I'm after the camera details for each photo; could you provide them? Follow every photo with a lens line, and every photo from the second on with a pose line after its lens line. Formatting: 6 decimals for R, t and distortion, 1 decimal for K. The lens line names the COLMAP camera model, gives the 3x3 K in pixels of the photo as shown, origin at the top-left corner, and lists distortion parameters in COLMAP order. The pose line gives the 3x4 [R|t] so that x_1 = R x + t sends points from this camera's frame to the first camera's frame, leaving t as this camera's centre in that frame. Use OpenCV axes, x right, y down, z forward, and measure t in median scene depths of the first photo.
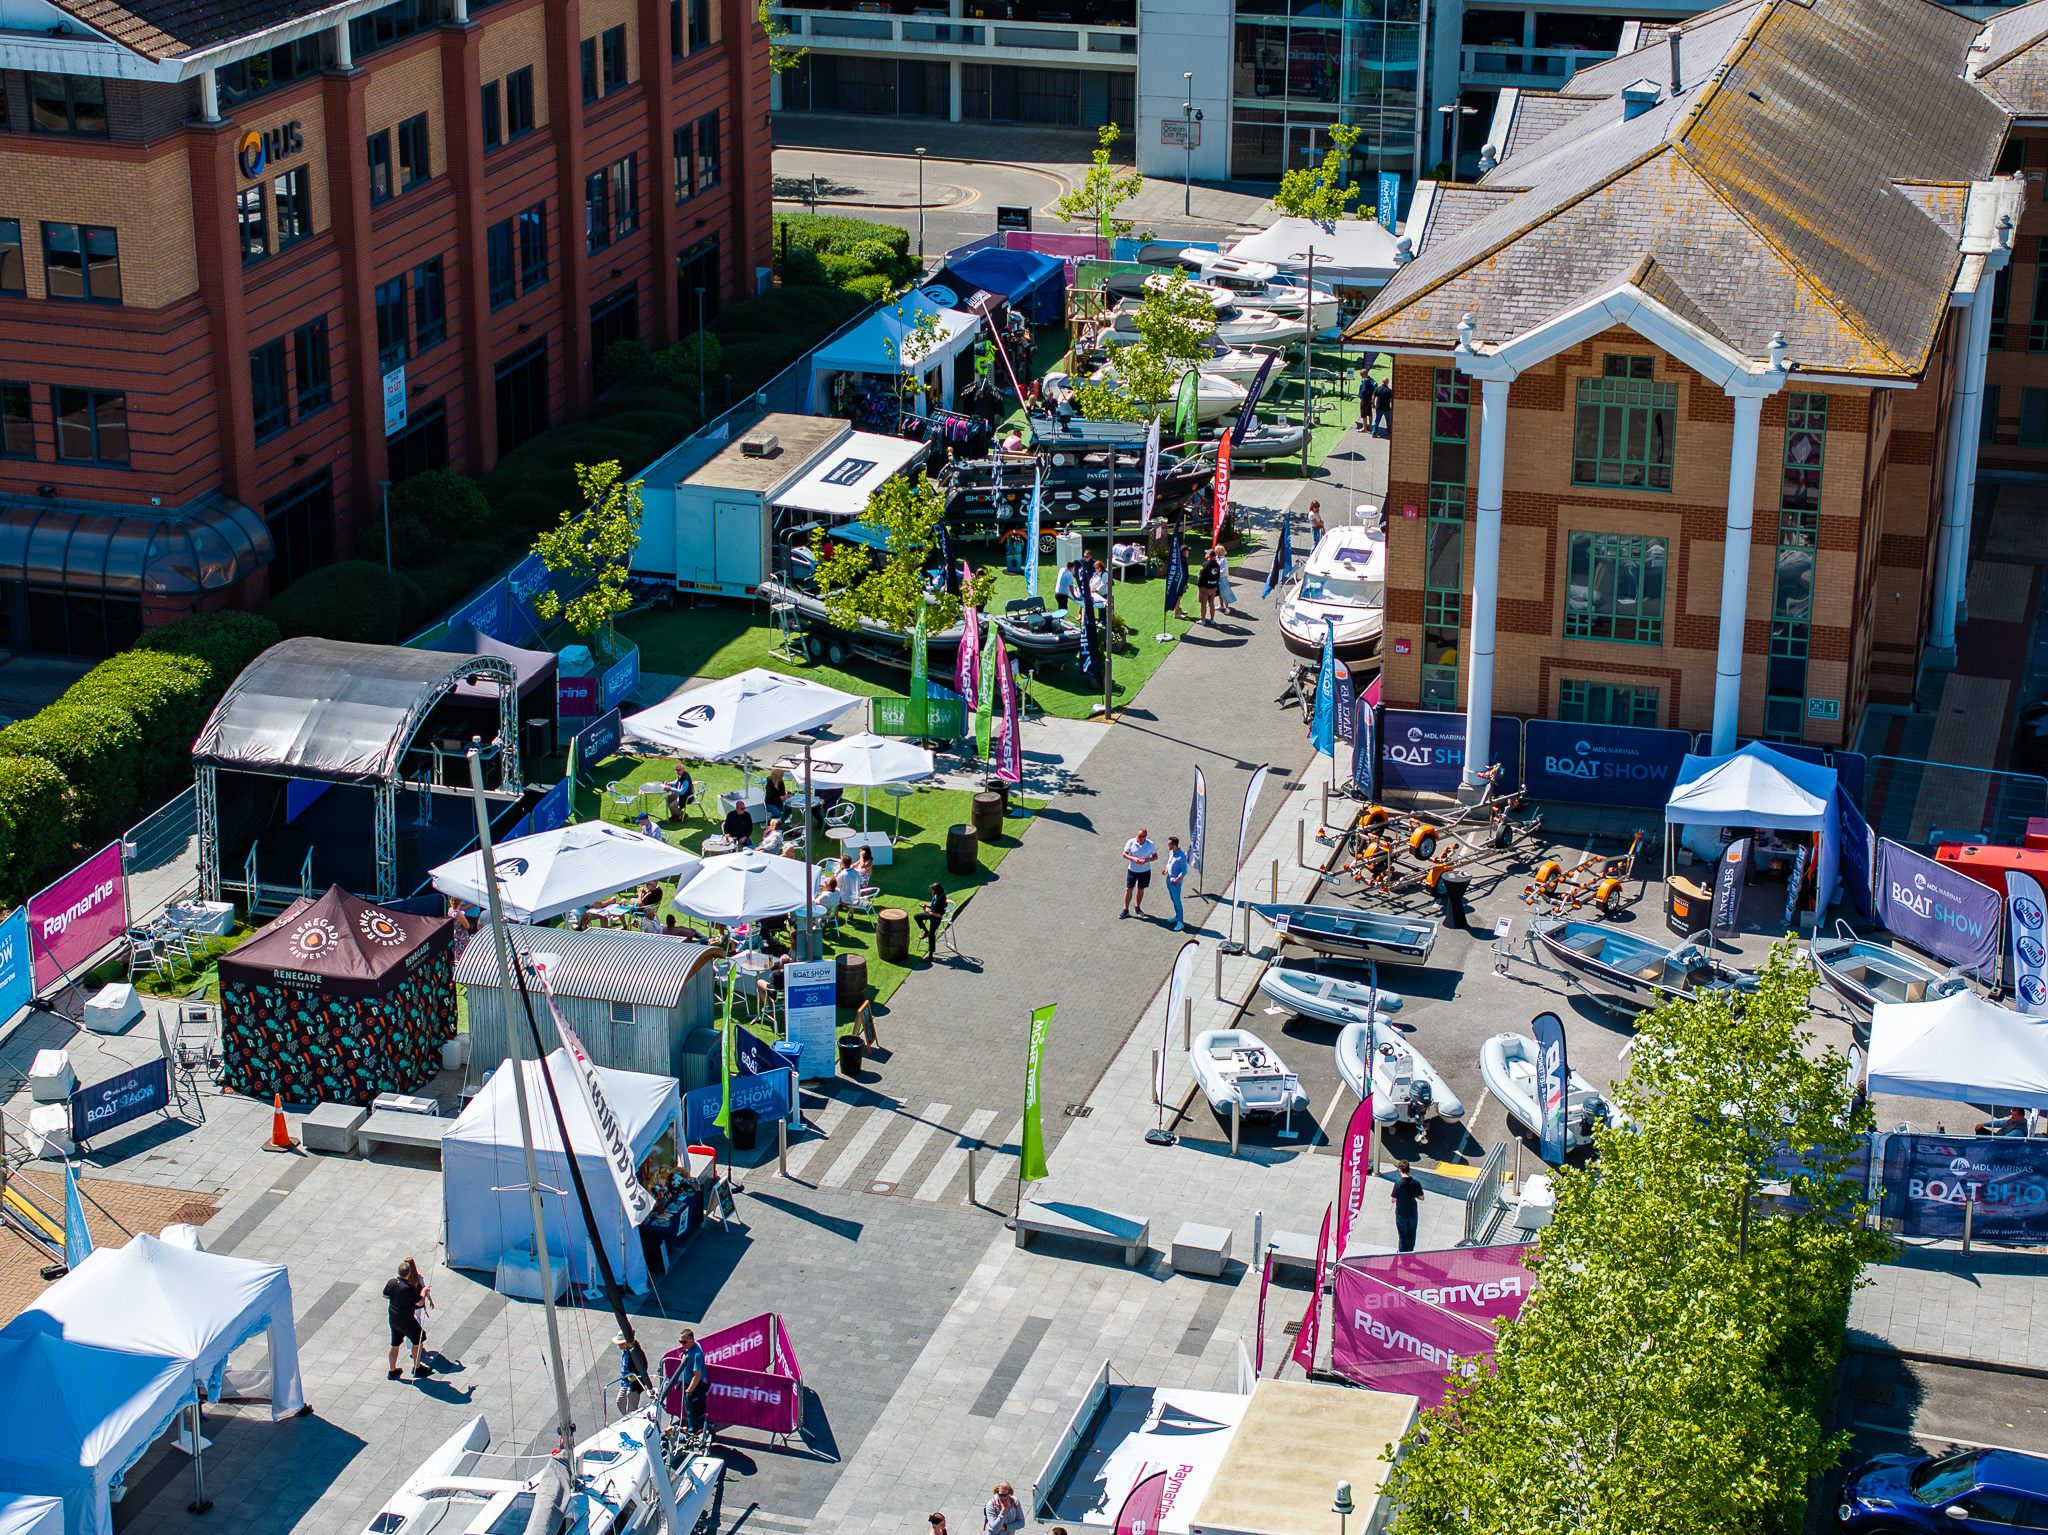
lens RADIAL K [[4132.3, 0, 1022.2], [0, 4132.3, 767.1], [0, 0, 1]] dist [0.165769, 0.000000]
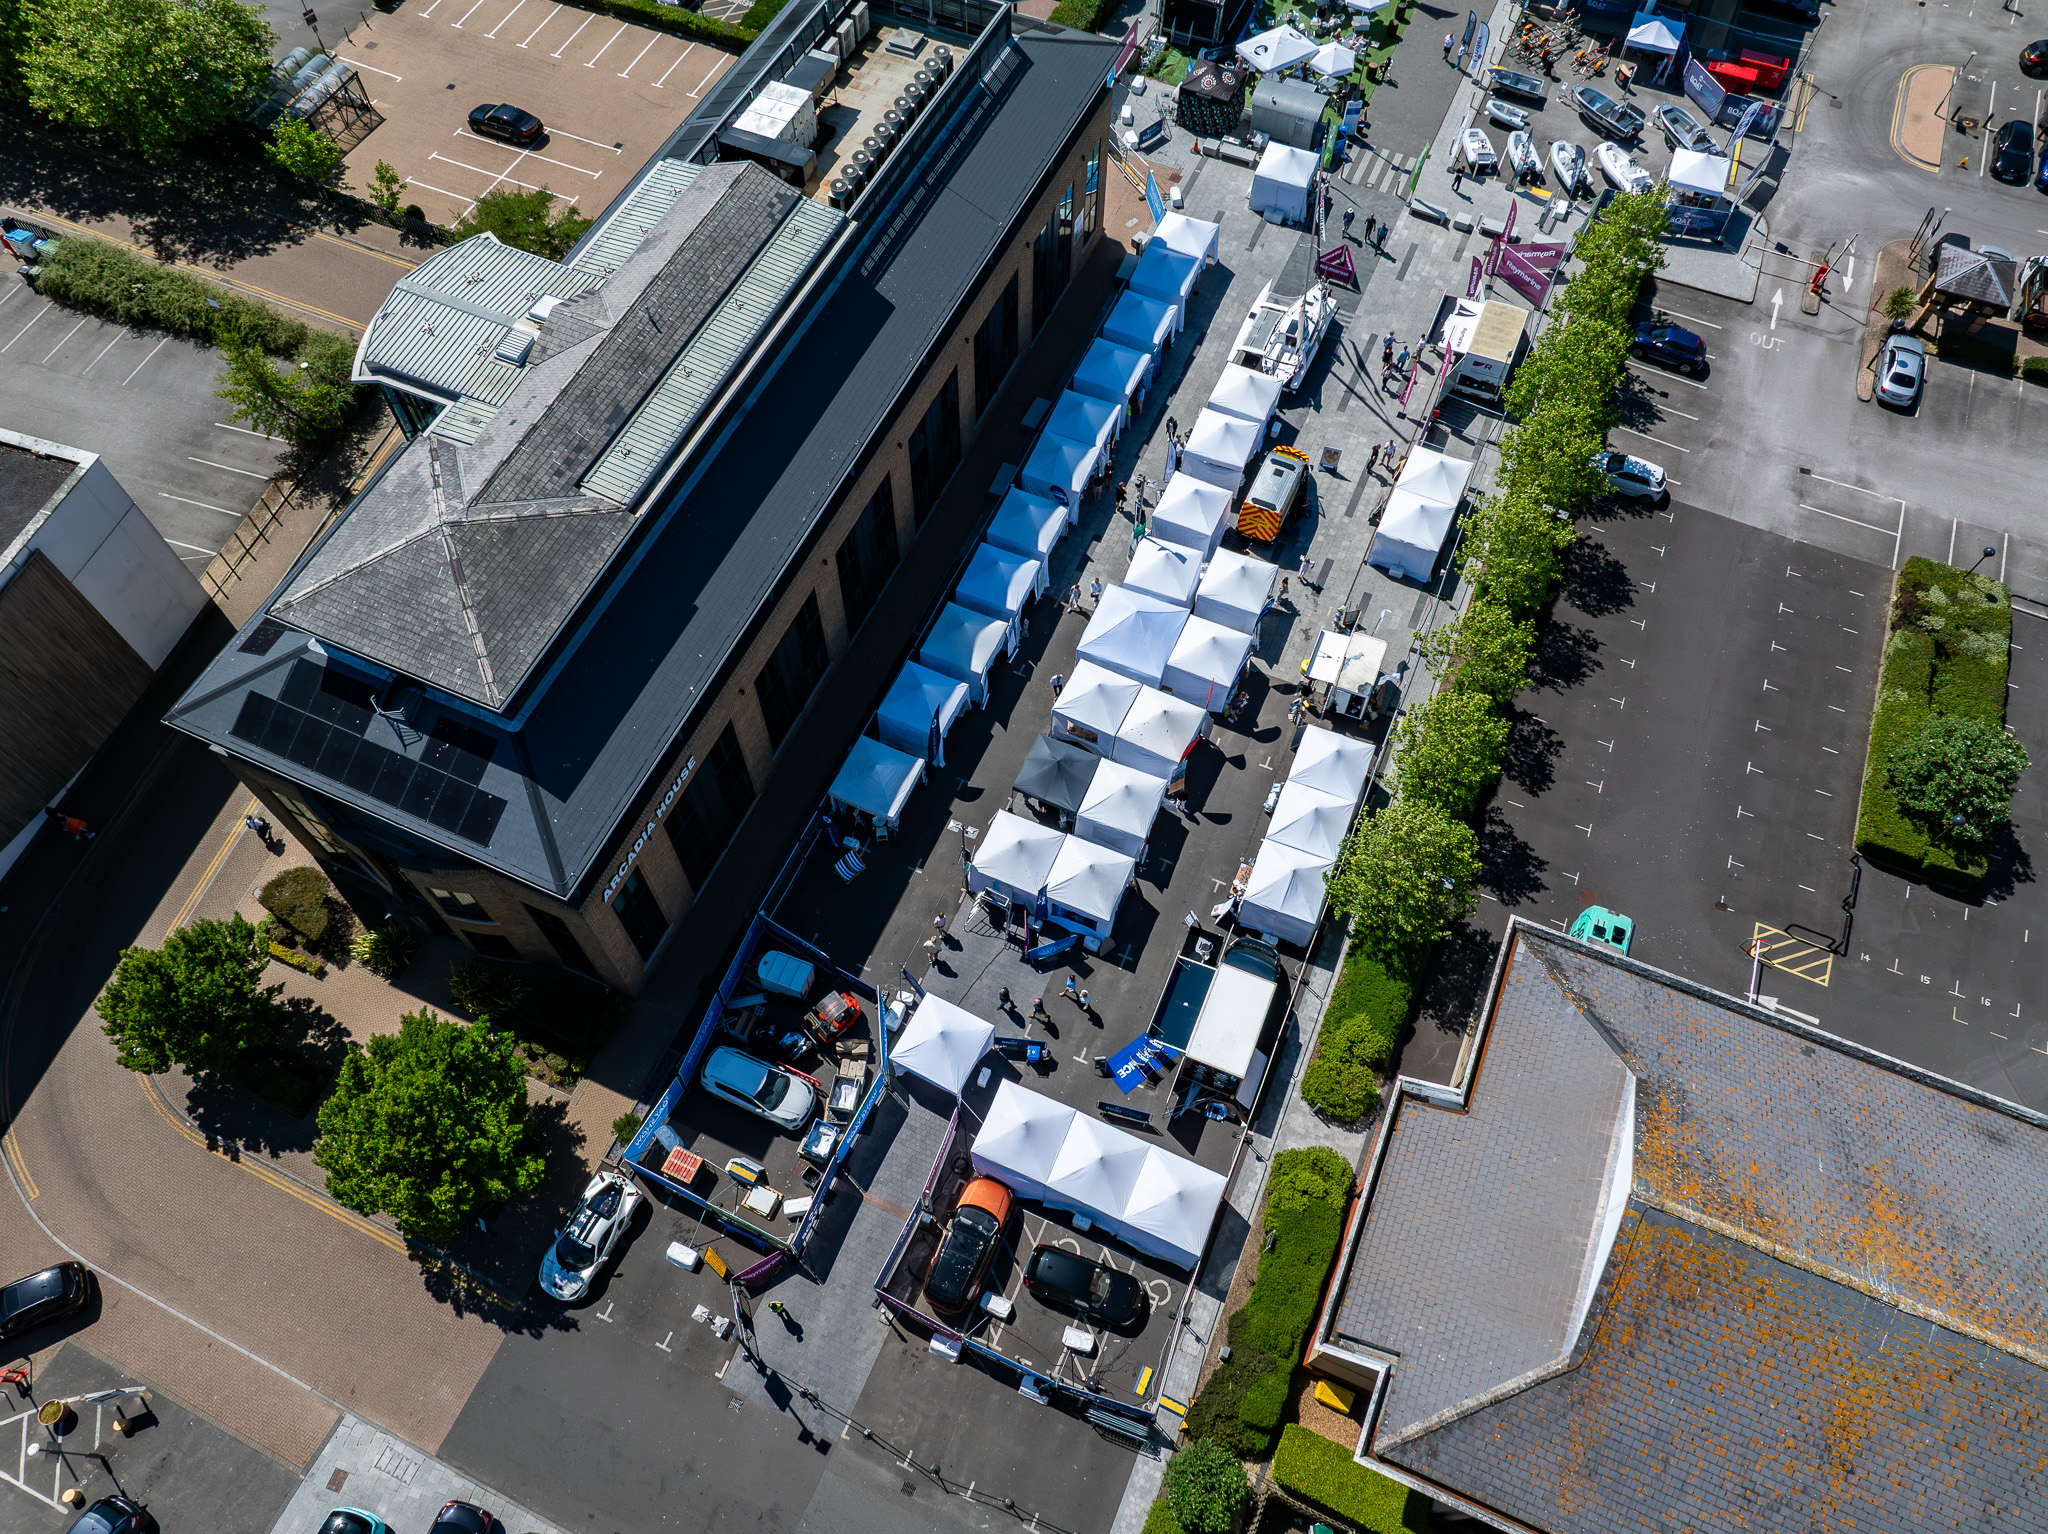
lens RADIAL K [[1428.4, 0, 1019.9], [0, 1428.4, 767.1], [0, 0, 1]] dist [-0.000690, 0.000790]
pose [[0.990415, 0.116332, -0.074466, -0.173624], [-0.041340, 0.764068, 0.643810, -0.277581], [0.131793, -0.634561, 0.761553, -0.257817]]
